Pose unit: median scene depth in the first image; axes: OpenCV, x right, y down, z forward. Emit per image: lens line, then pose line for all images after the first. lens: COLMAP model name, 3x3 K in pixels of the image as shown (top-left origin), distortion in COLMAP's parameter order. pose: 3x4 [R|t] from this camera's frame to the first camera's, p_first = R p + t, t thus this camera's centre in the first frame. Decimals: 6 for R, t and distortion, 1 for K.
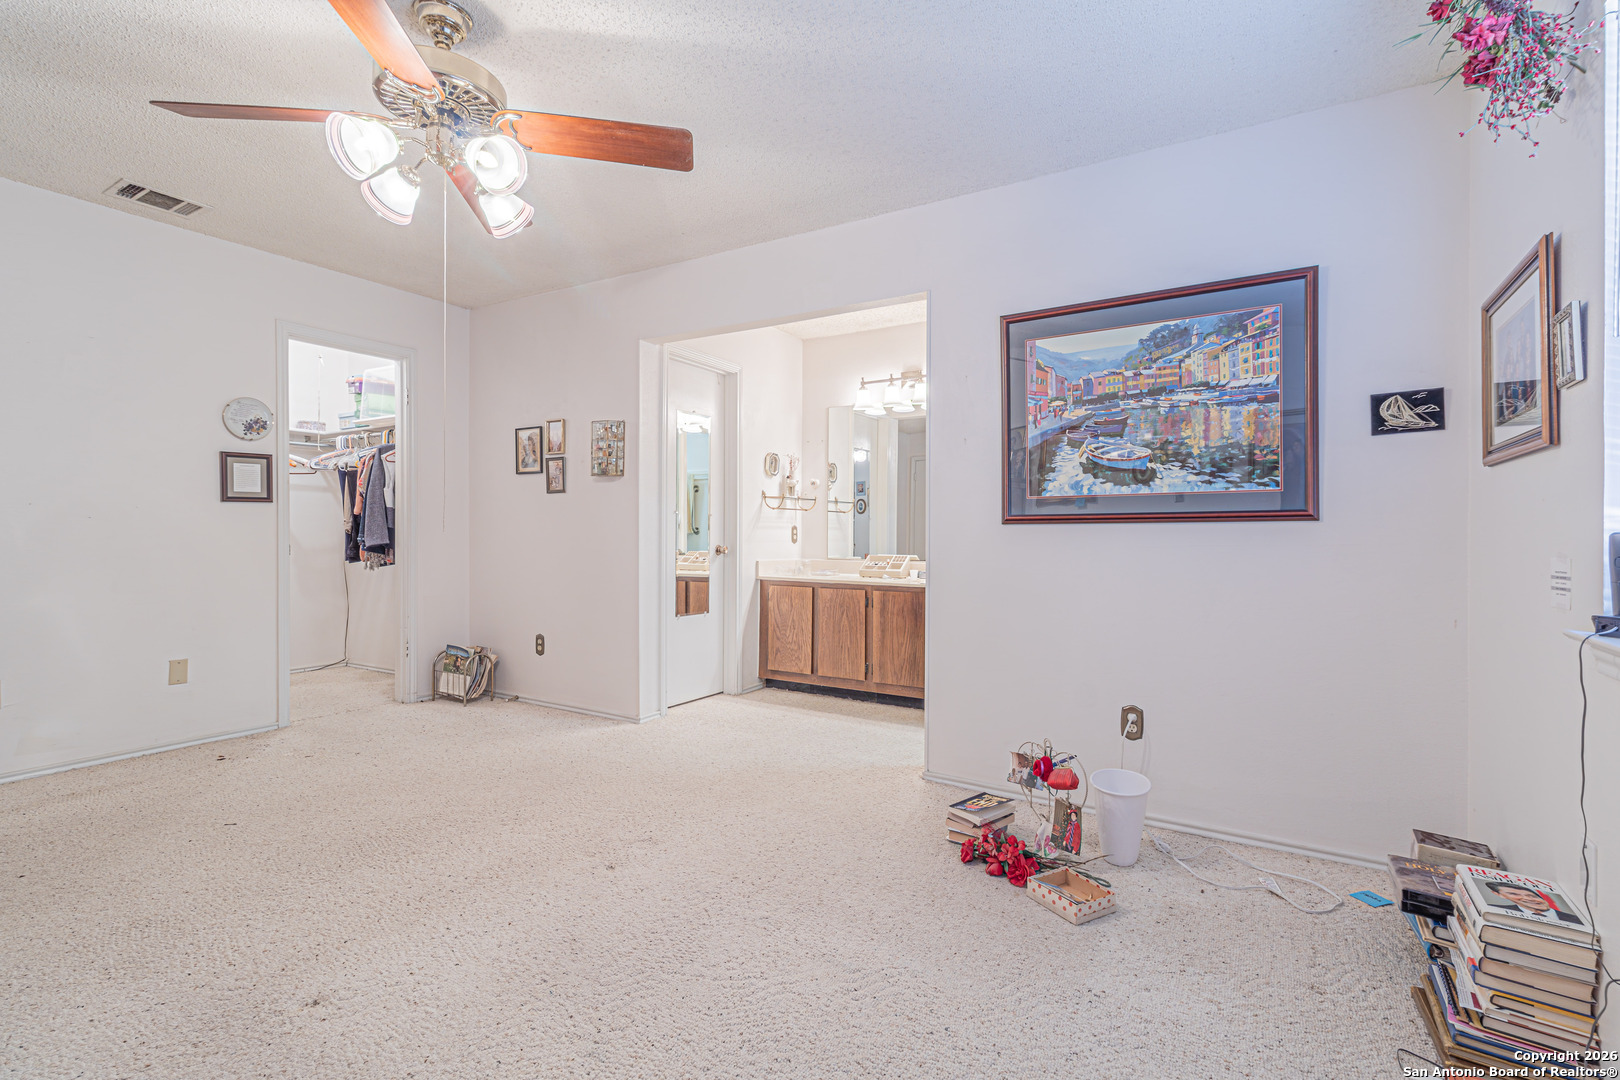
lens RADIAL K [[753.9, 0, 822.7], [0, 753.9, 536.3], [0, 0, 1]] dist [0.008429, 0.000897]
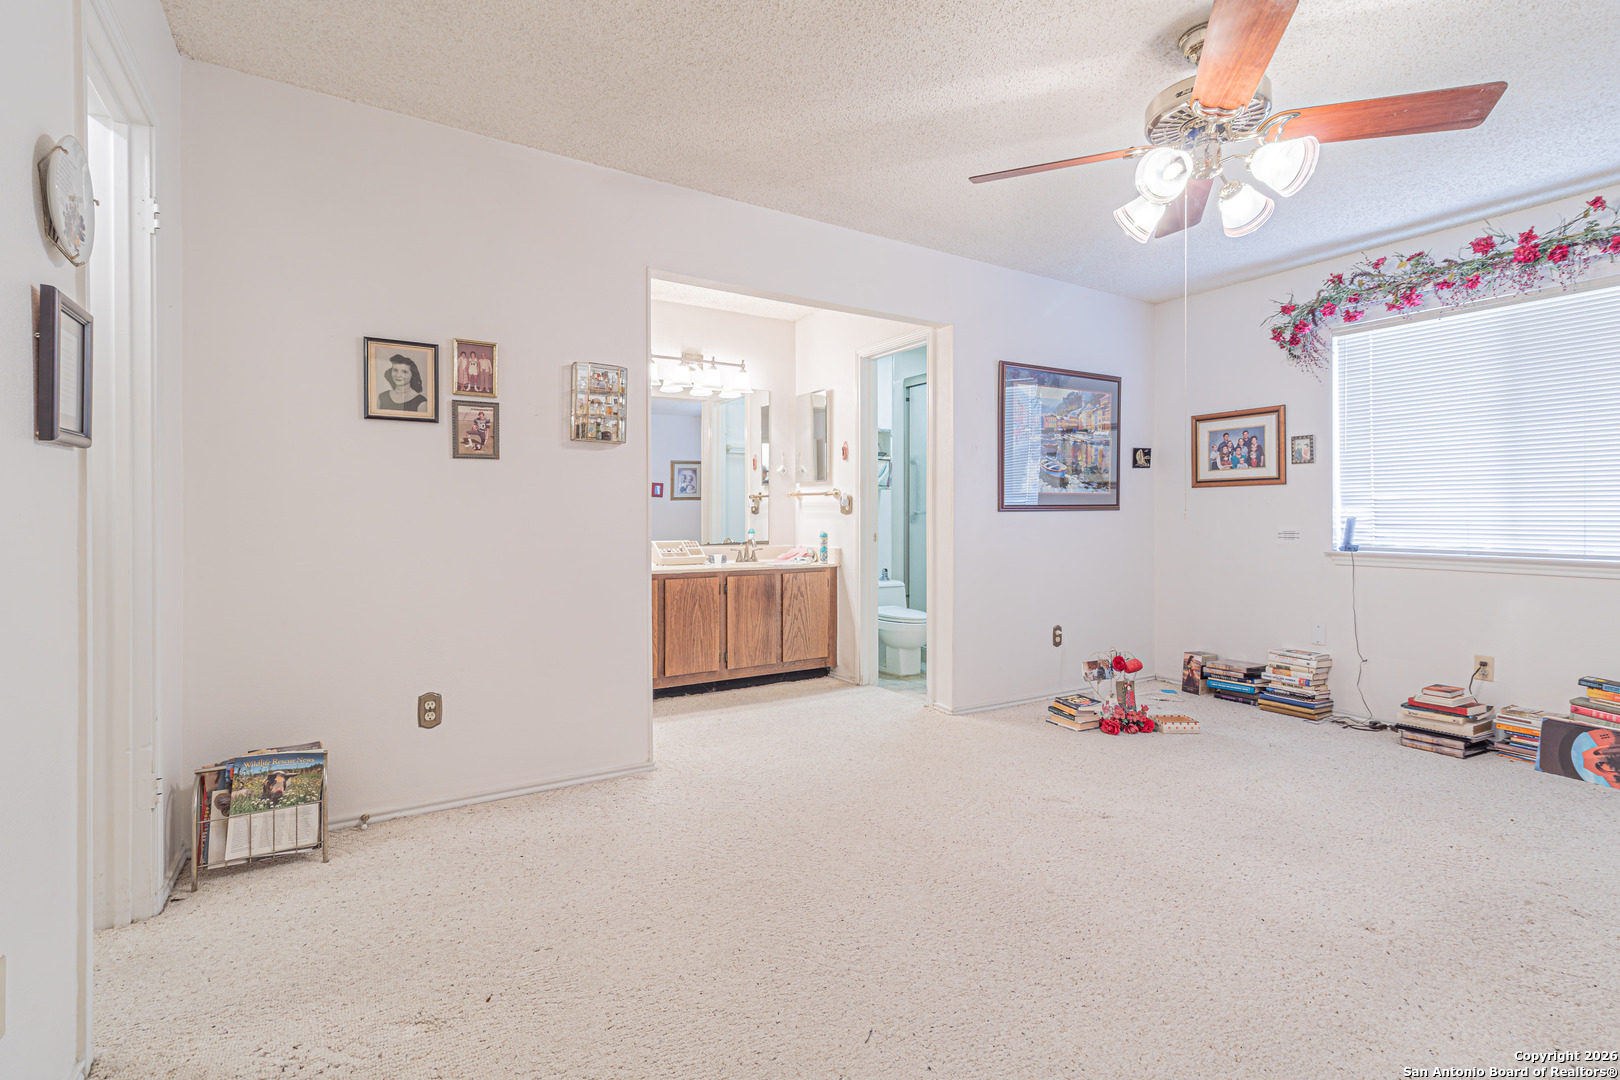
lens RADIAL K [[753.9, 0, 810.0], [0, 753.9, 520.8], [0, 0, 1]] dist [0.008429, 0.000897]
pose [[0.450507, -0.013167, 0.892676, -0.785085], [0.006163, 0.999913, 0.011639, -0.012052], [-0.892752, 0.000258, 0.450549, 0.469334]]
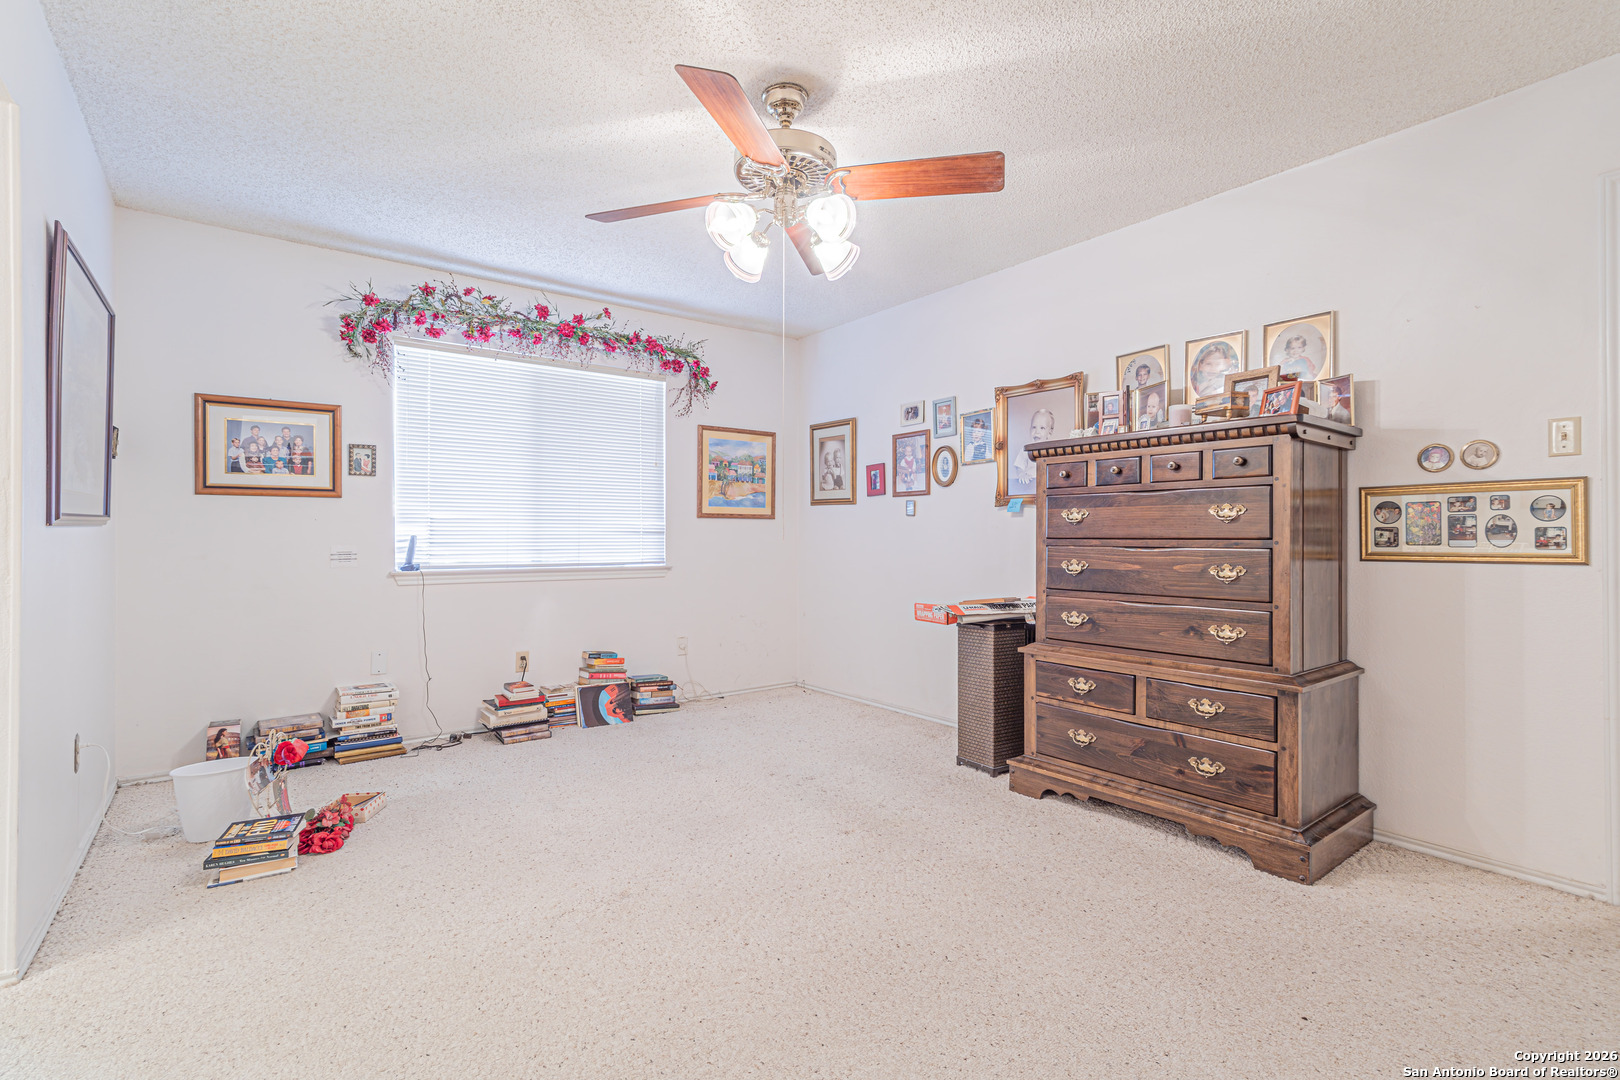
lens RADIAL K [[753.9, 0, 821.9], [0, 753.9, 536.1], [0, 0, 1]] dist [0.008429, 0.000897]
pose [[-0.932171, -0.007922, 0.361930, -0.449951], [-0.006083, 0.999962, 0.006222, -0.009660], [-0.361966, 0.003598, -0.932184, 0.943898]]
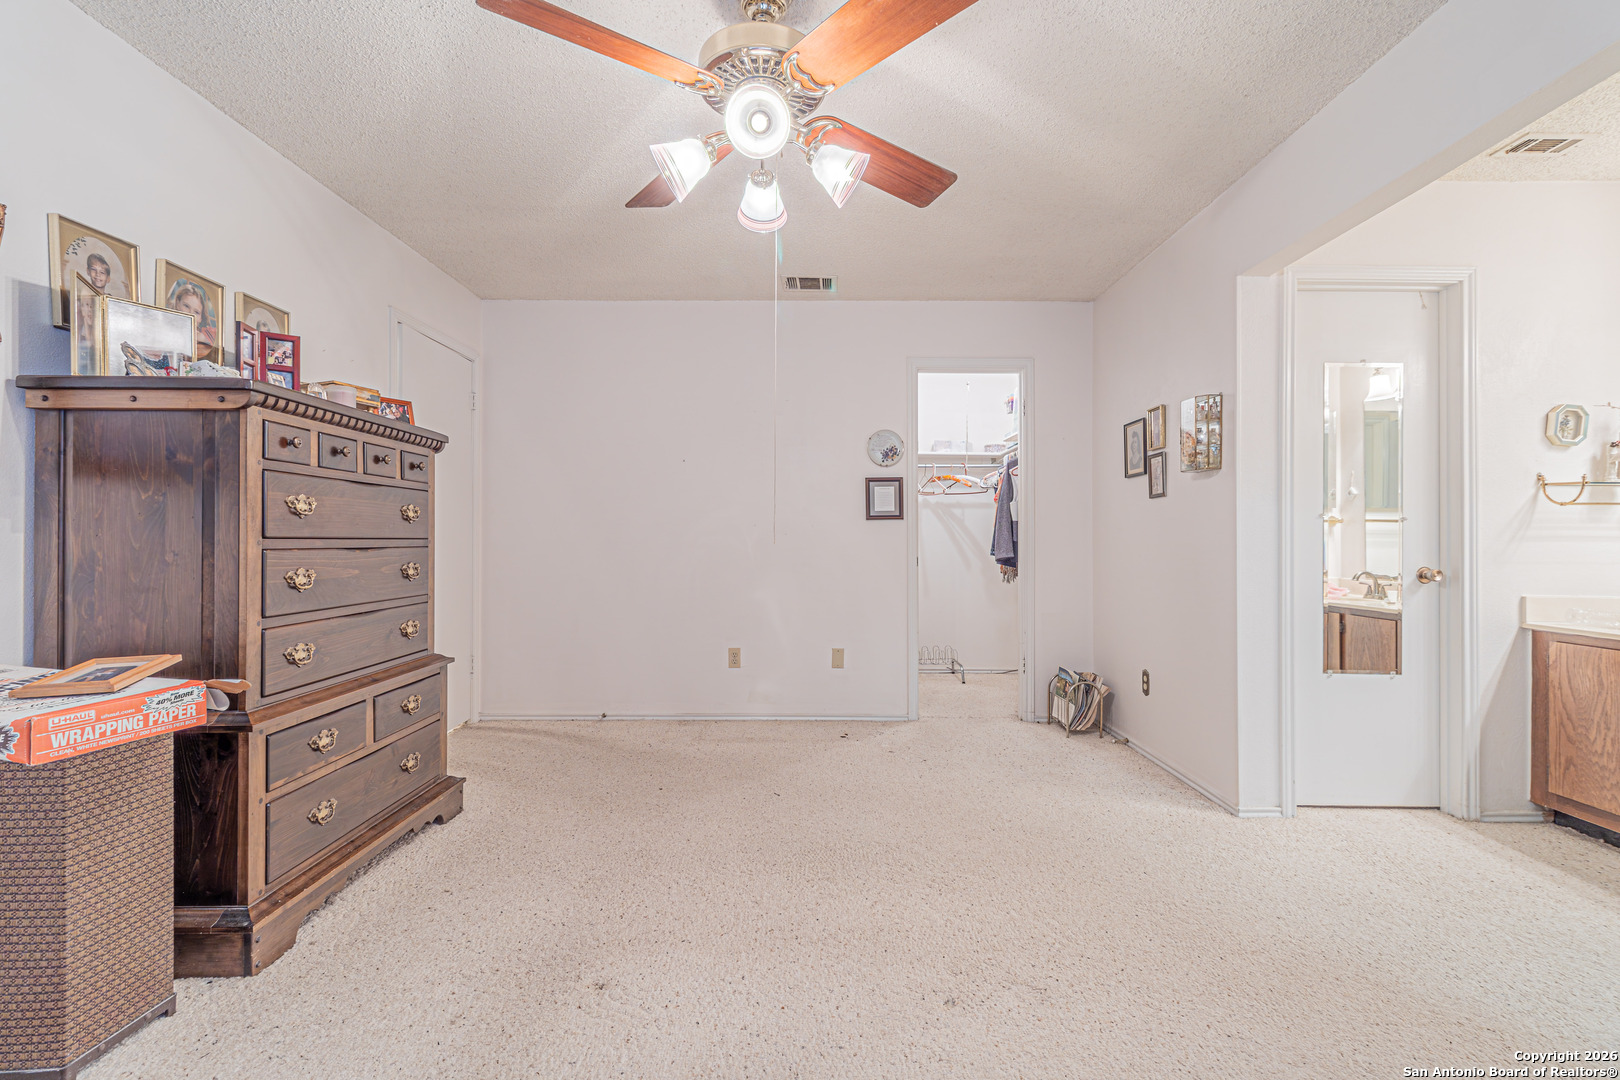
lens RADIAL K [[753.9, 0, 804.0], [0, 753.9, 536.7], [0, 0, 1]] dist [0.008429, 0.000897]
pose [[0.510763, -0.009935, -0.859664, 0.147500], [-0.006673, 0.999857, -0.015520, -0.000204], [0.859696, 0.013664, 0.510624, 0.261180]]
